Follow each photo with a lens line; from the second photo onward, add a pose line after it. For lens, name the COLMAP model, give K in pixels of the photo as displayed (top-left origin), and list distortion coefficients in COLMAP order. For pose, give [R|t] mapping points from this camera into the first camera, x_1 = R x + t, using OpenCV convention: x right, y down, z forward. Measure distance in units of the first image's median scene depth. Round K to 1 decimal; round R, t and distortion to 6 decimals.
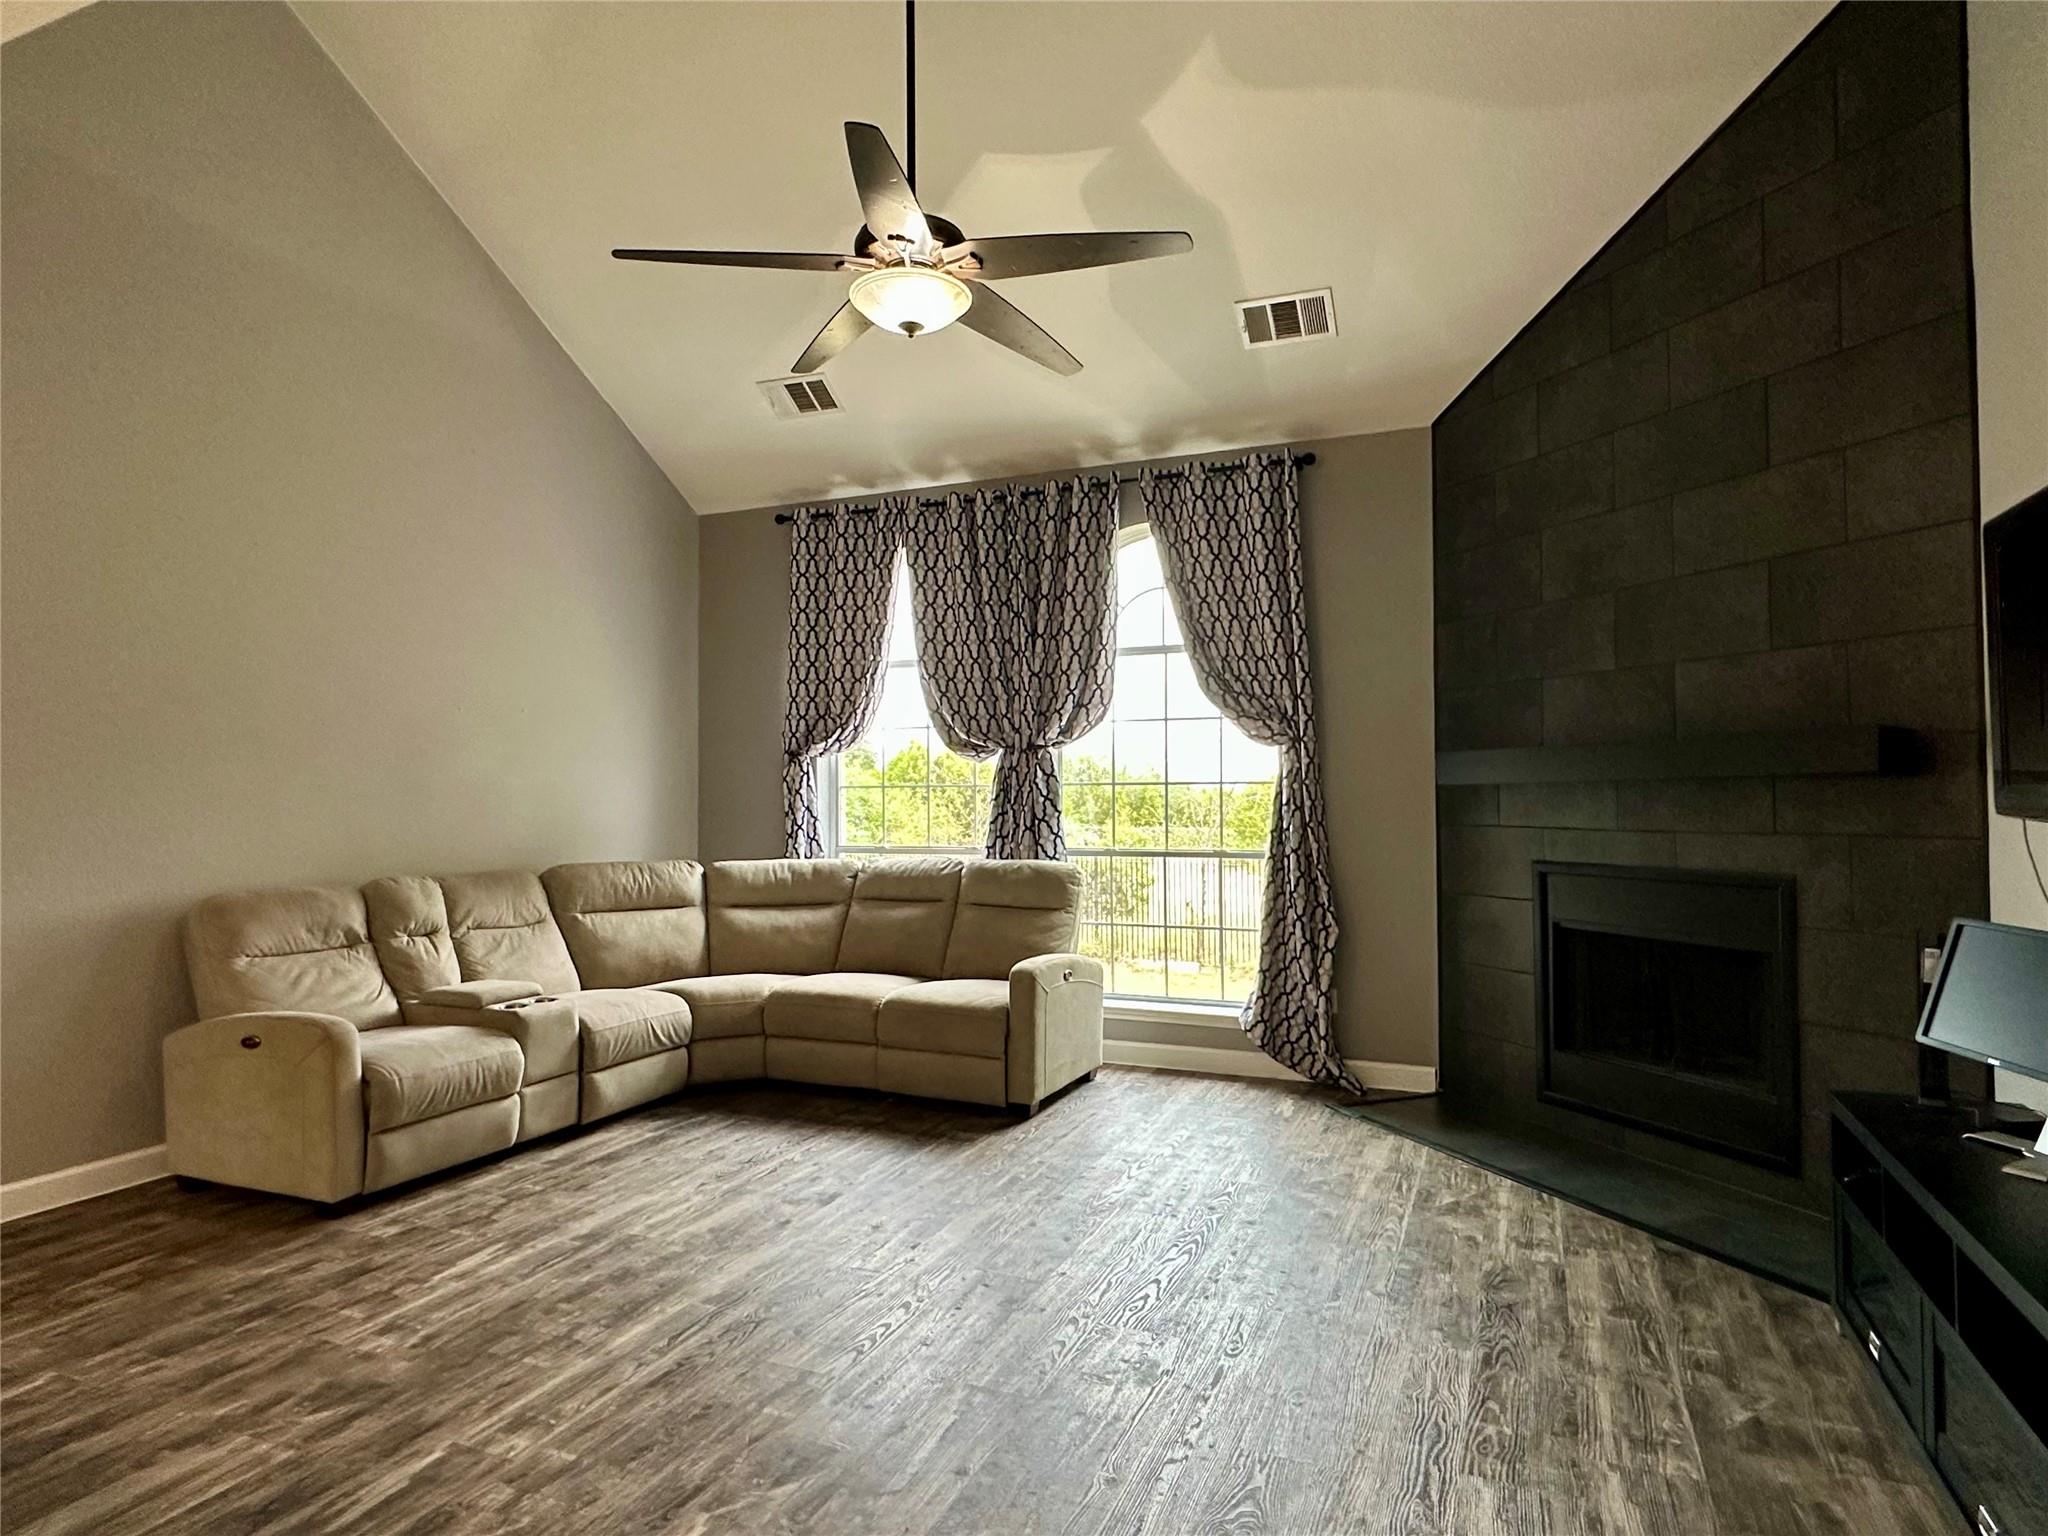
lens RADIAL K [[1176.8, 0, 1024.0], [0, 1176.8, 768.0], [0, 0, 1]] dist [0.000162, -0.000139]
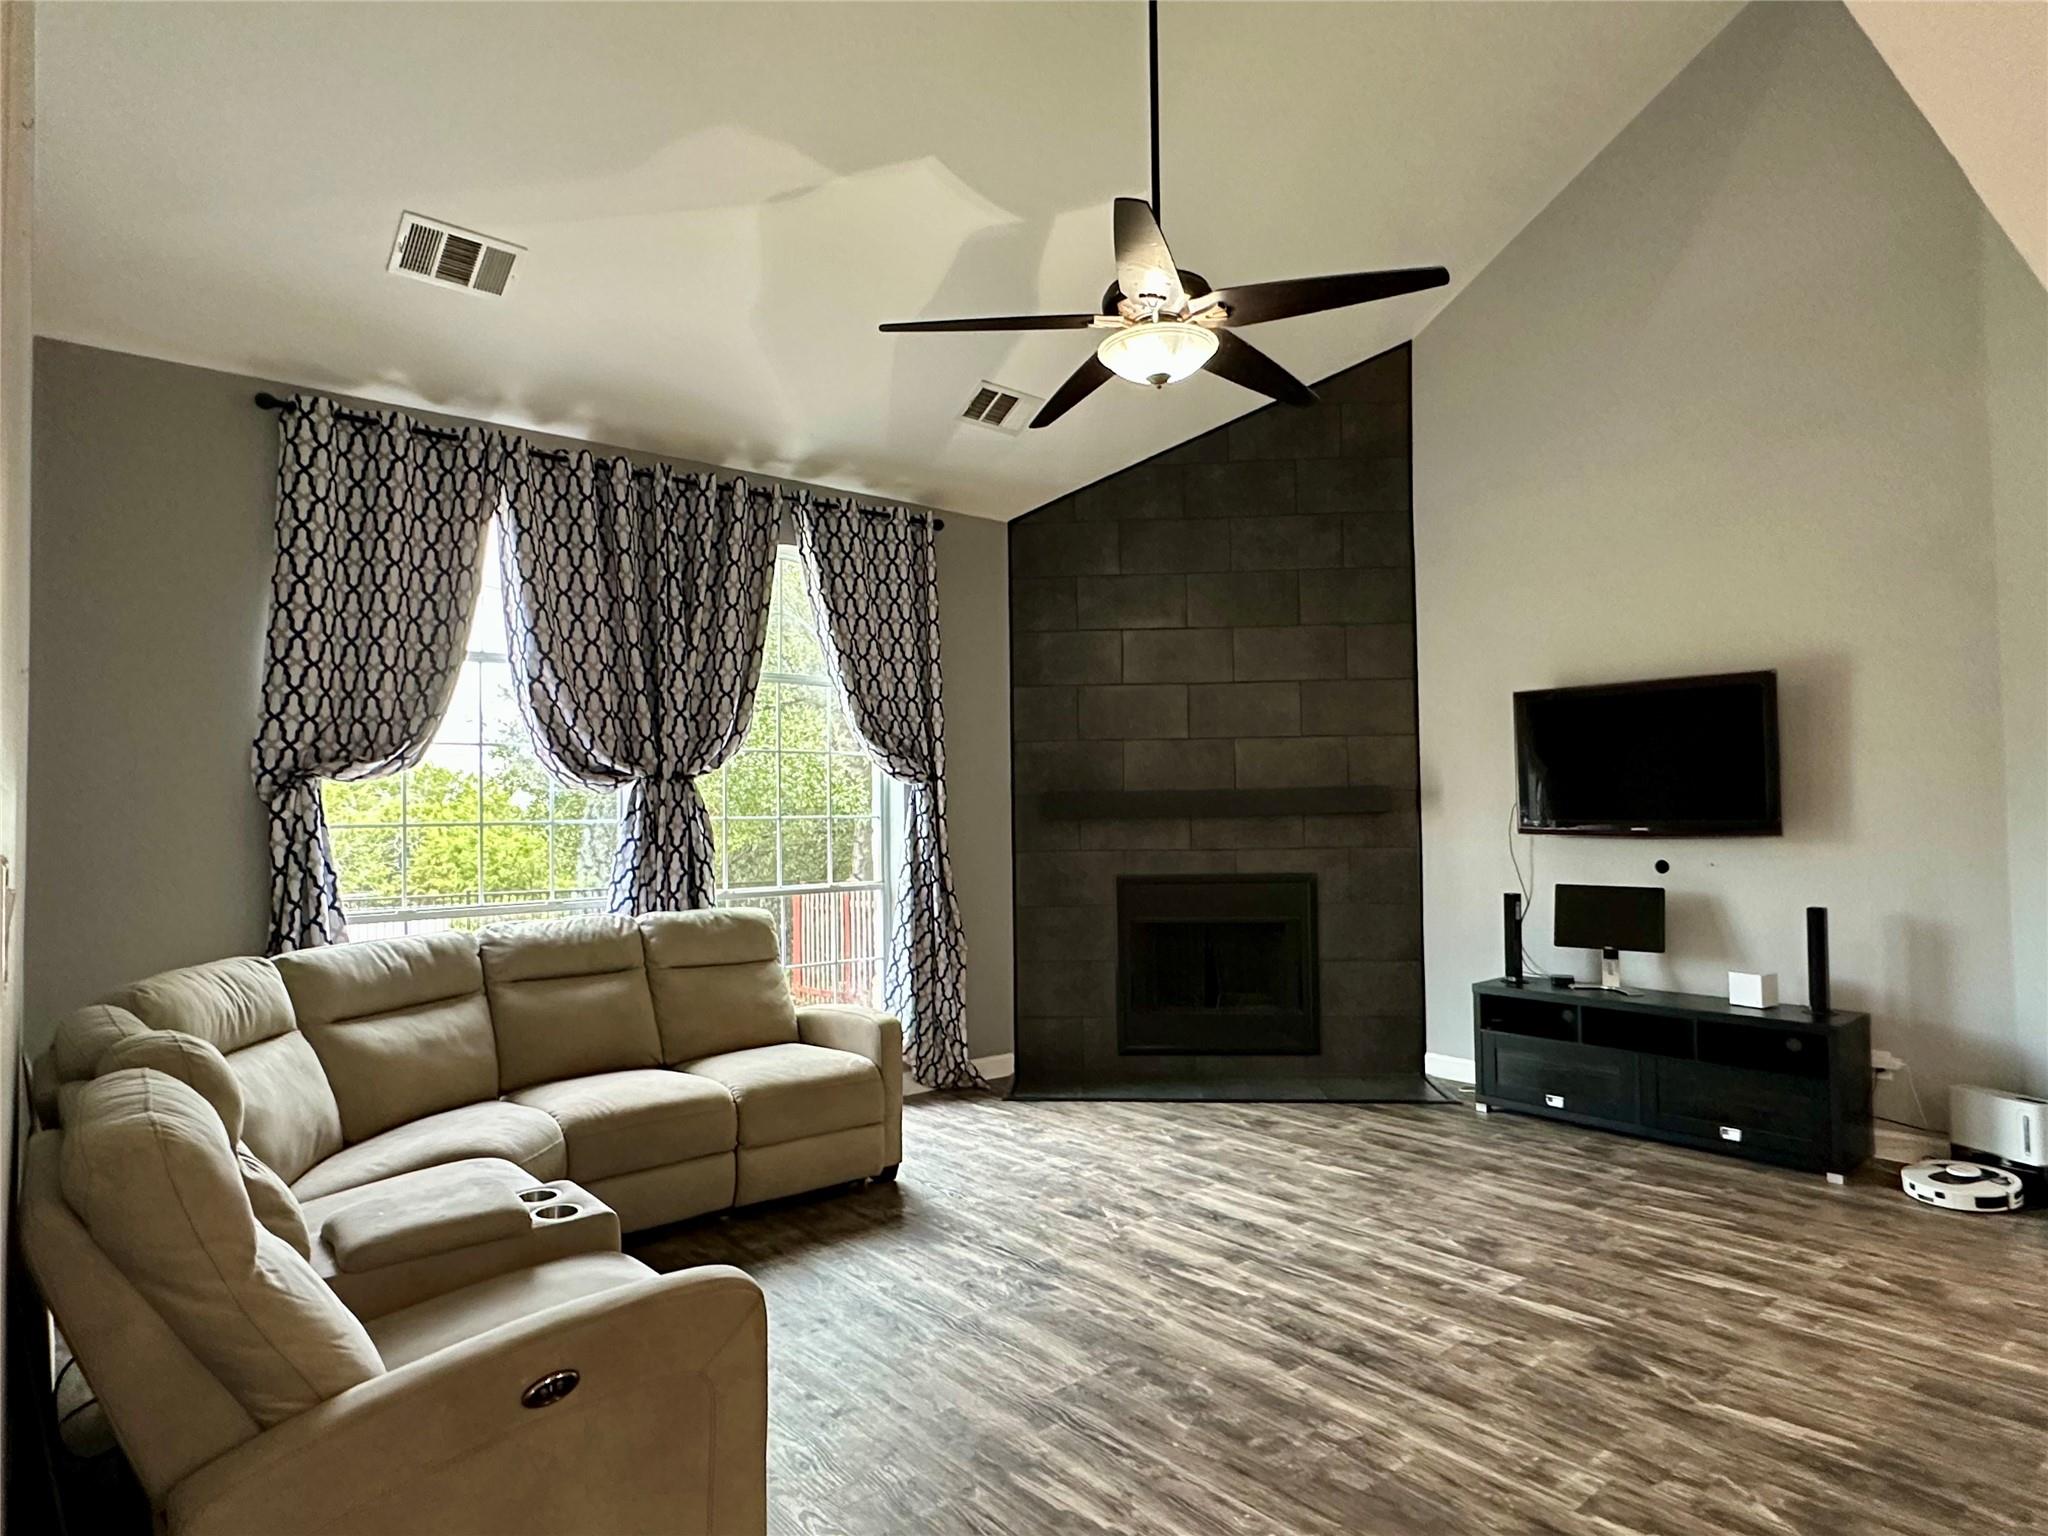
lens RADIAL K [[1176.8, 0, 1024.0], [0, 1176.8, 768.0], [0, 0, 1]] dist [0.000162, -0.000139]
pose [[0.443877, 0.030197, 0.895579, -0.820557], [-0.011816, 0.999542, -0.027846, -0.004656], [-0.896010, 0.001778, 0.444031, 0.506895]]
